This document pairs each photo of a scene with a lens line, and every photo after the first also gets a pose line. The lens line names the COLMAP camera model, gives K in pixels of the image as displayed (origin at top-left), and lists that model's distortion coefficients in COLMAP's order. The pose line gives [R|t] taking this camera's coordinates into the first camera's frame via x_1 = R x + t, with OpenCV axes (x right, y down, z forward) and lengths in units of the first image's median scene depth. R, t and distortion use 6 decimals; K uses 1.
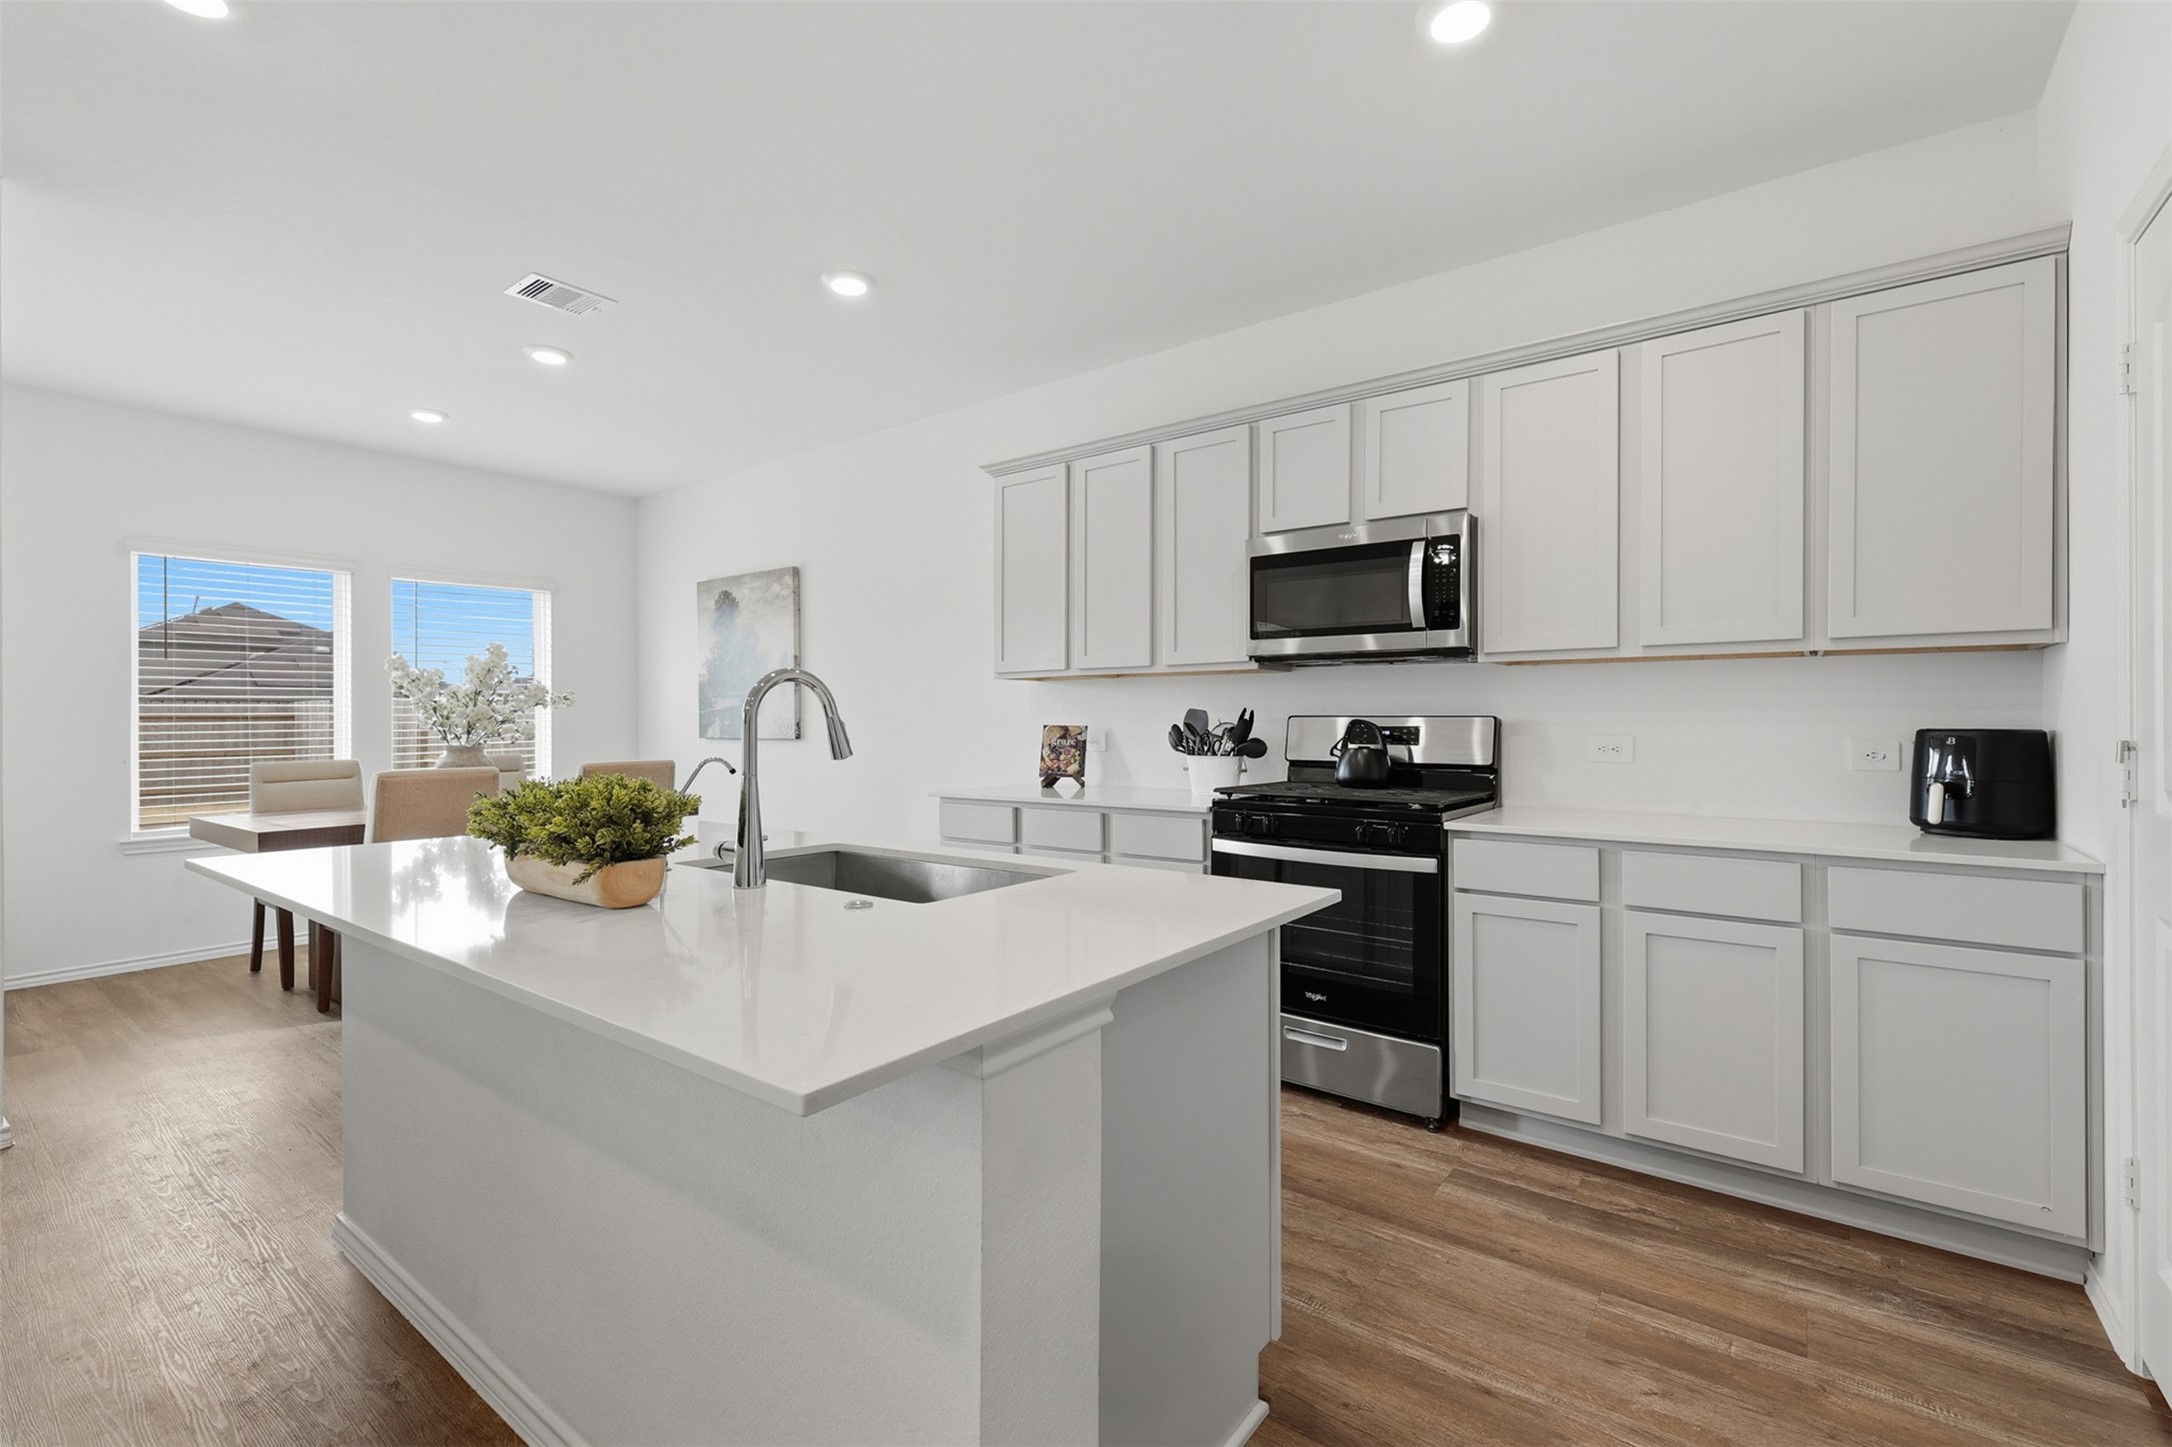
lens RADIAL K [[953.2, 0, 1084.3], [0, 953.2, 722.1], [0, 0, 1]] dist [0.009364, -0.001564]
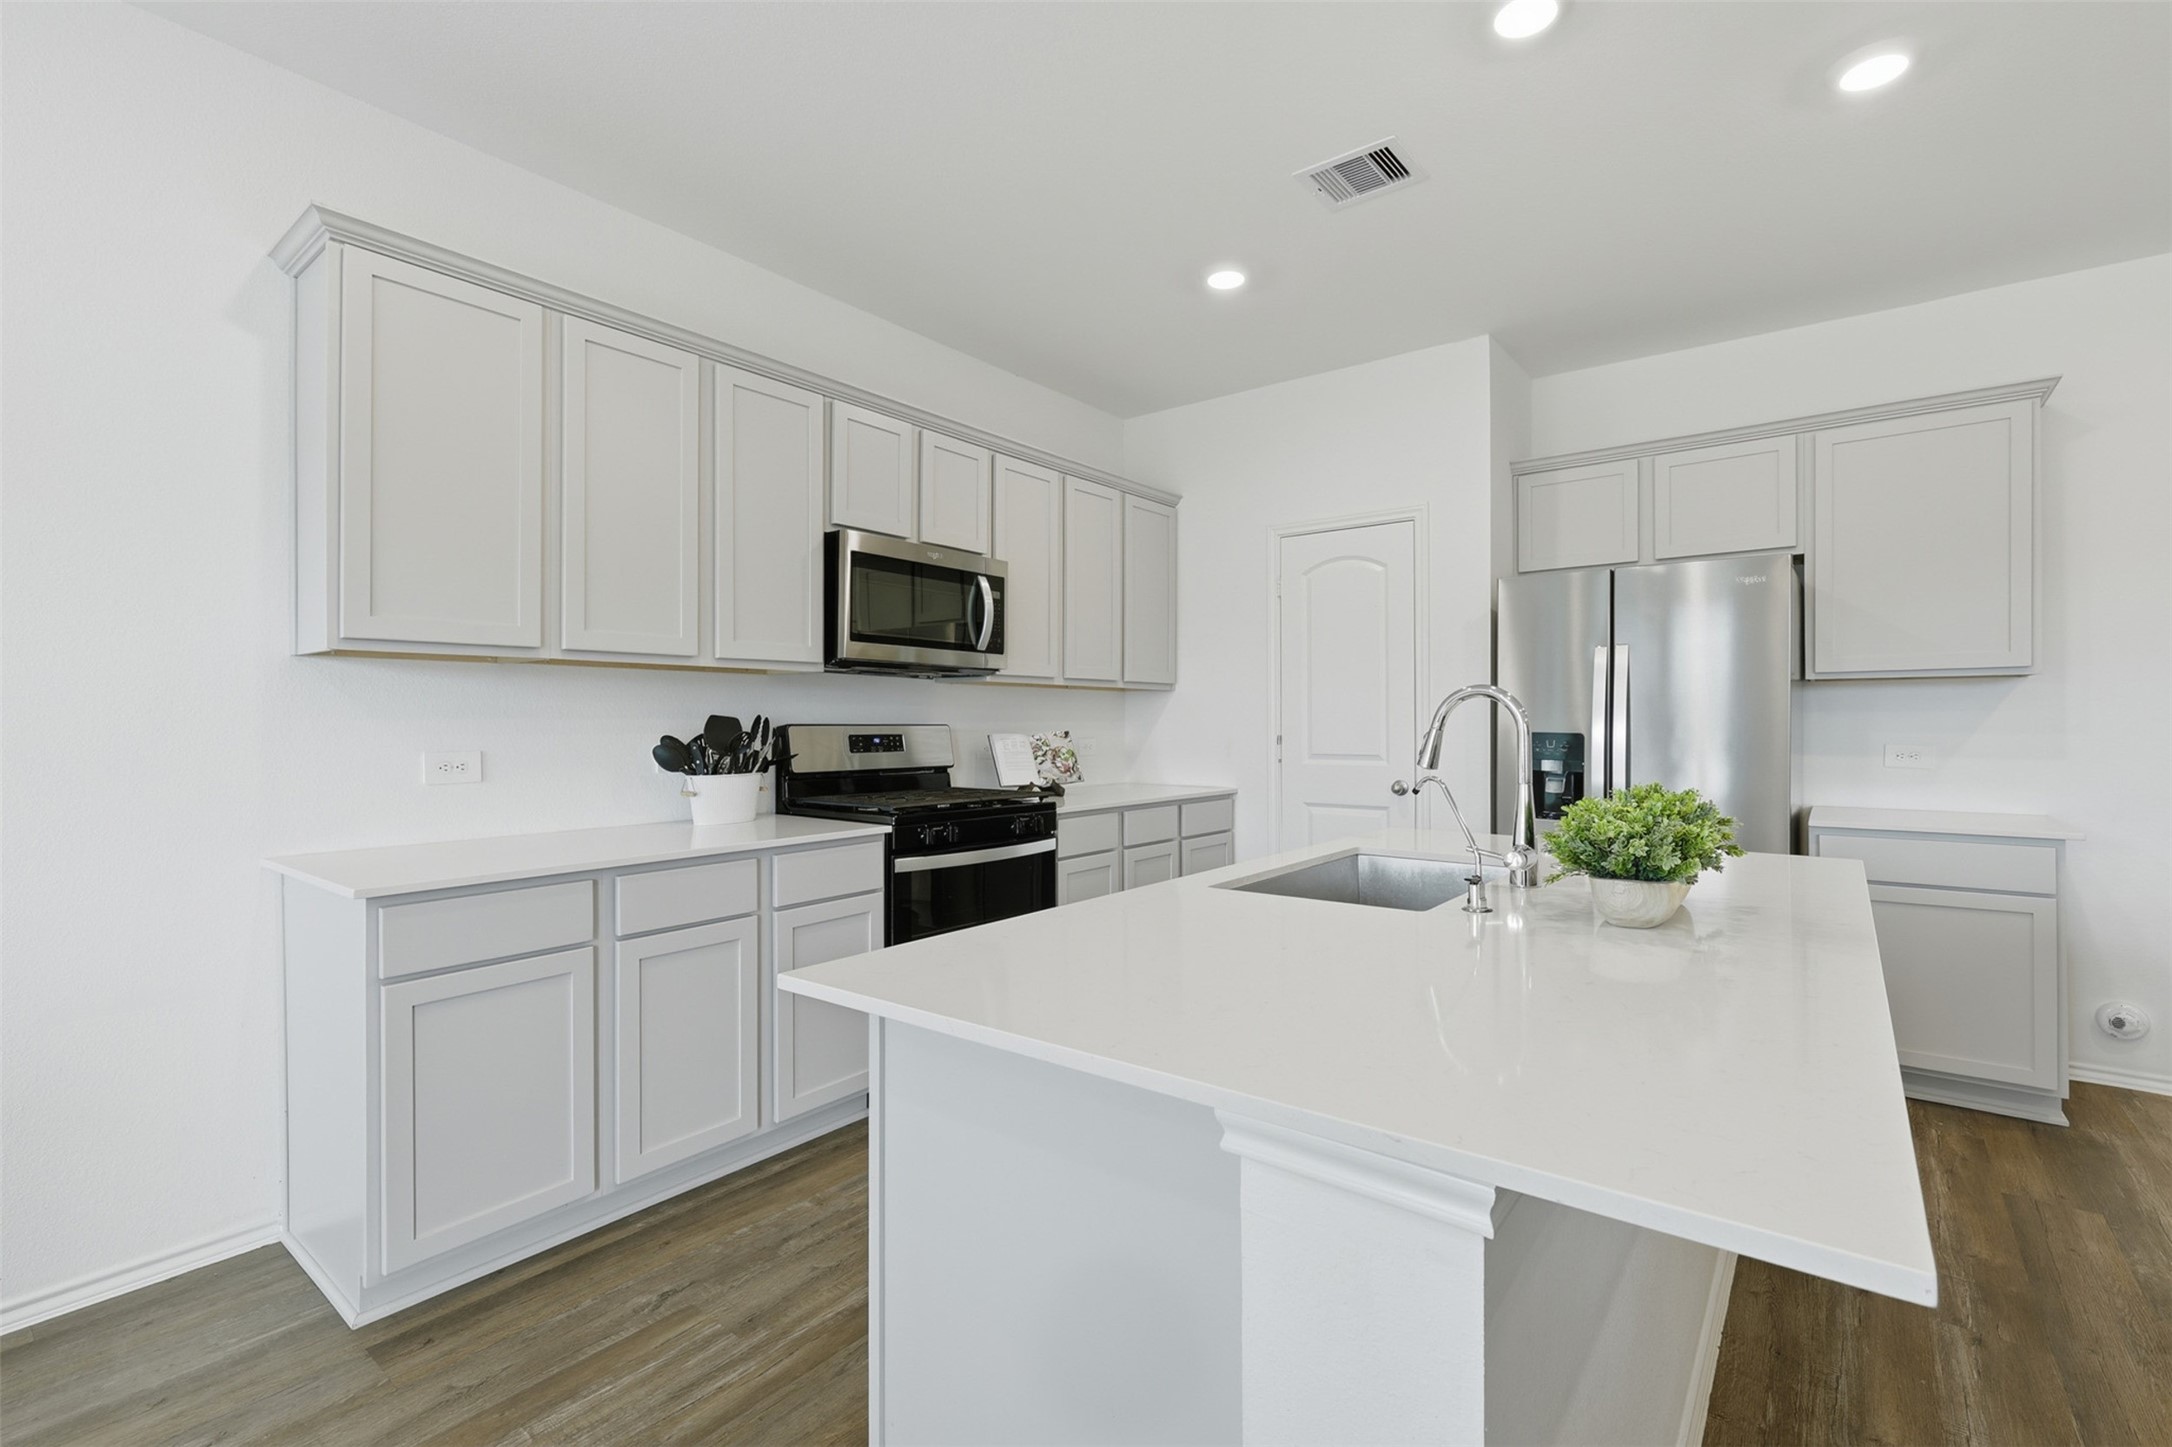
lens RADIAL K [[953.2, 0, 1105.1], [0, 953.2, 731.5], [0, 0, 1]] dist [0.009364, -0.001564]
pose [[-0.000197, -0.011045, 0.999939, -0.785570], [-0.001224, 0.999938, 0.011045, -0.011423], [-0.999999, -0.001221, -0.000211, 0.812199]]
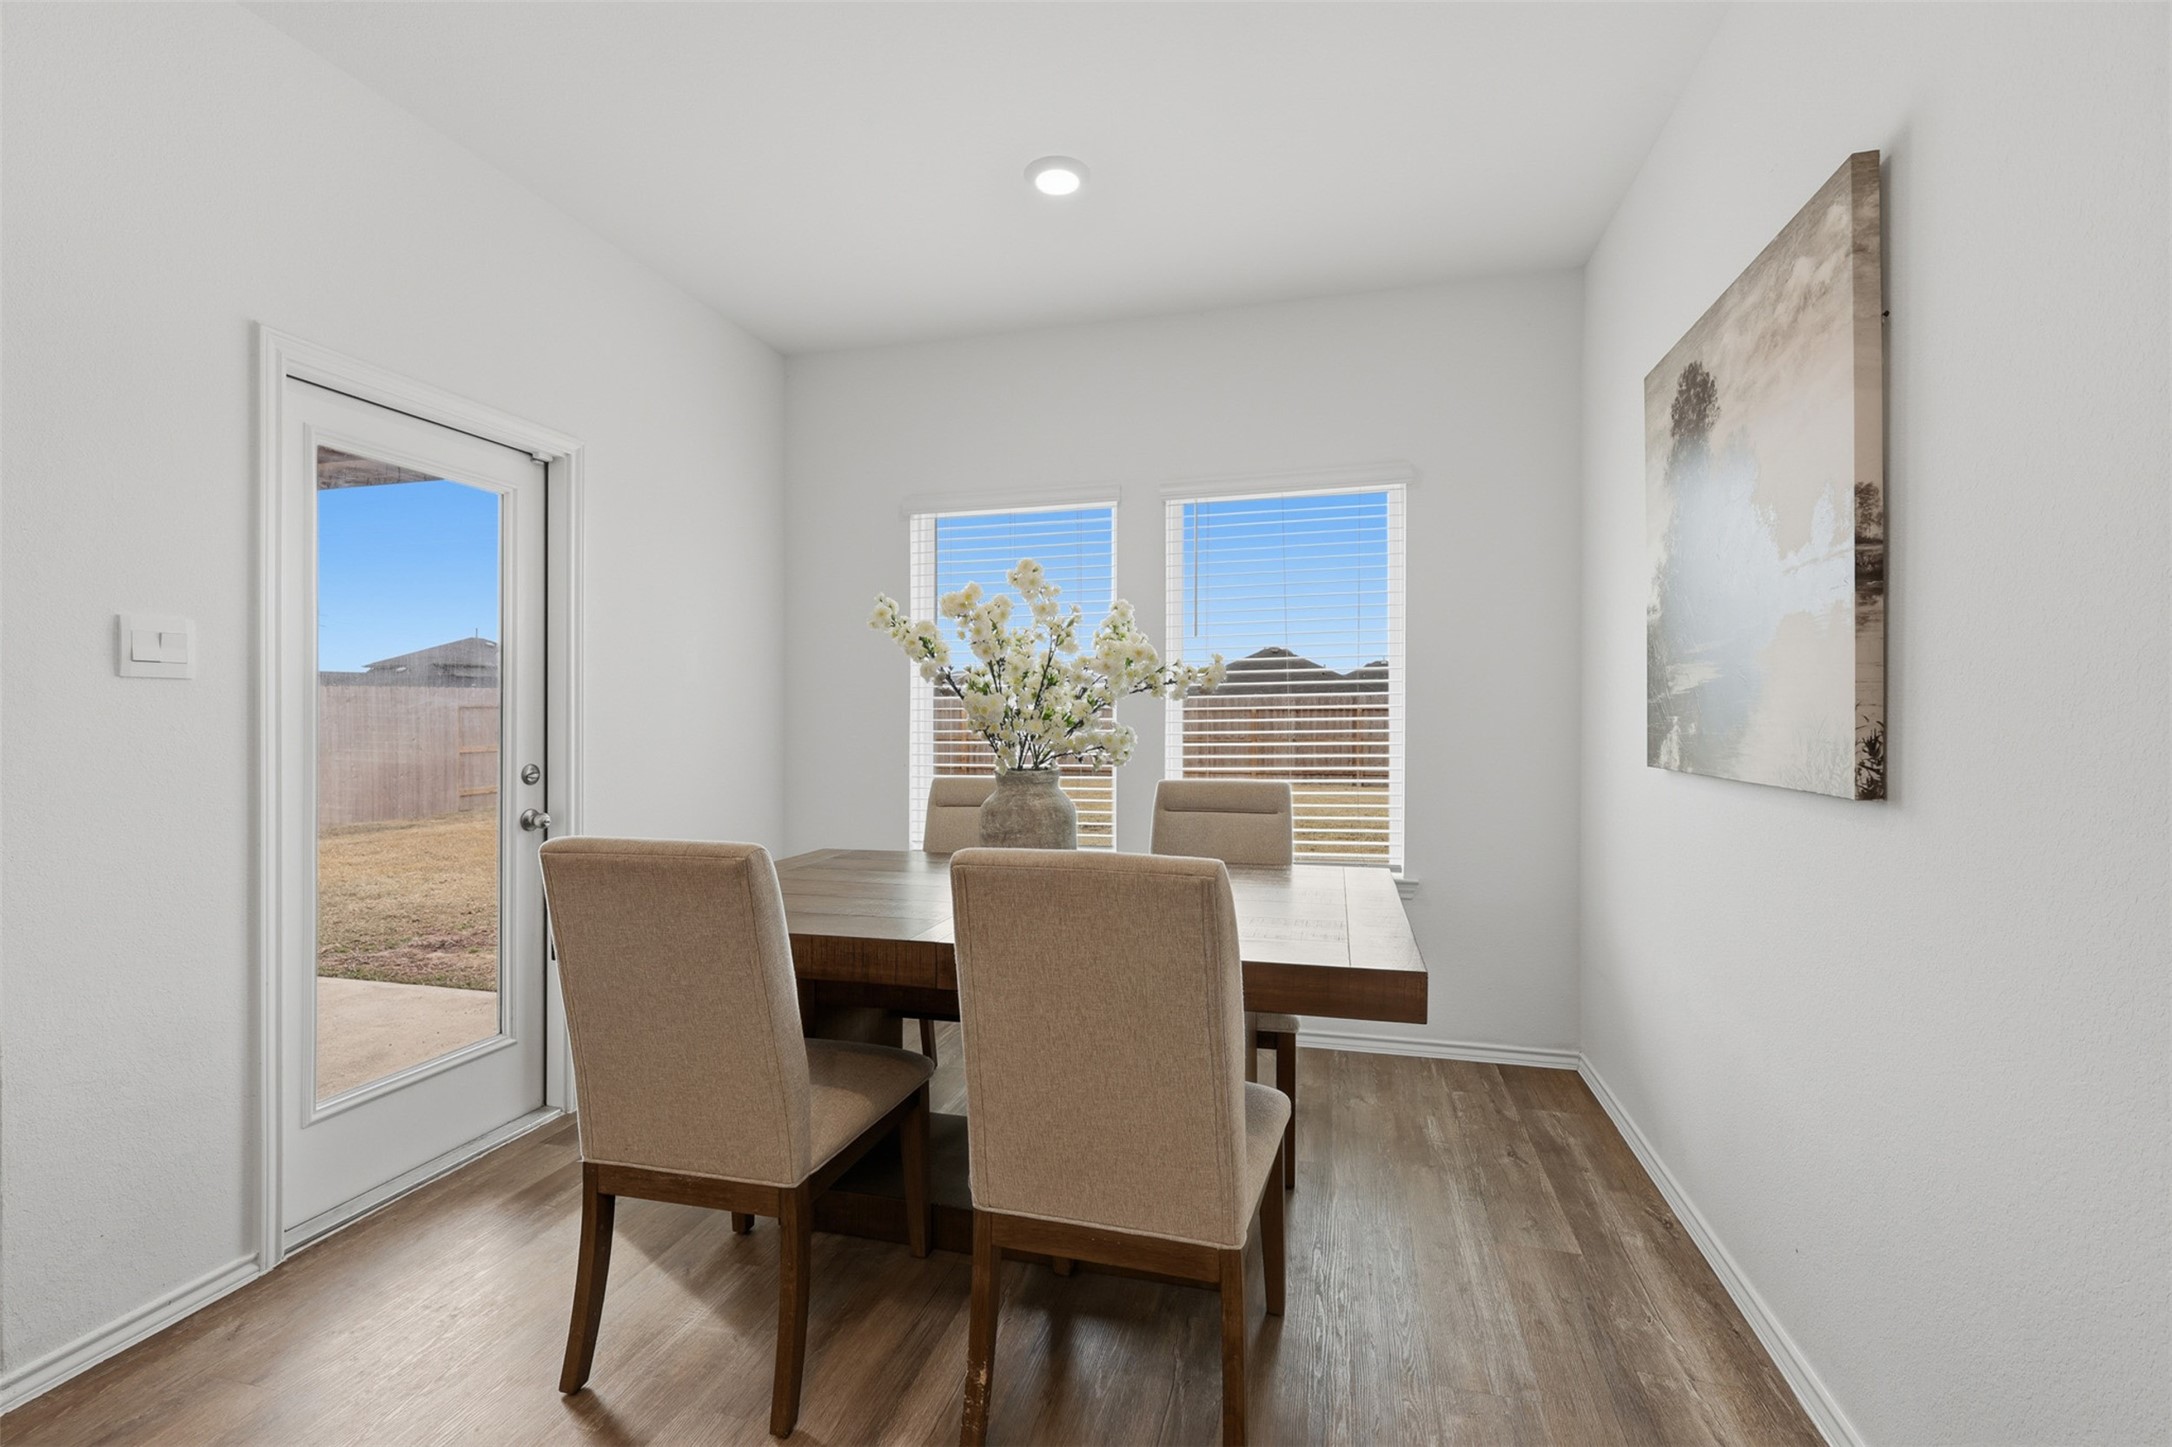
lens RADIAL K [[953.2, 0, 1090.8], [0, 953.2, 712.2], [0, 0, 1]] dist [0.009364, -0.001564]
pose [[0.392531, 0.003164, -0.919733, -0.250568], [-0.004652, 0.999988, 0.001455, -0.010687], [0.919727, 0.003708, 0.392541, 1.244239]]
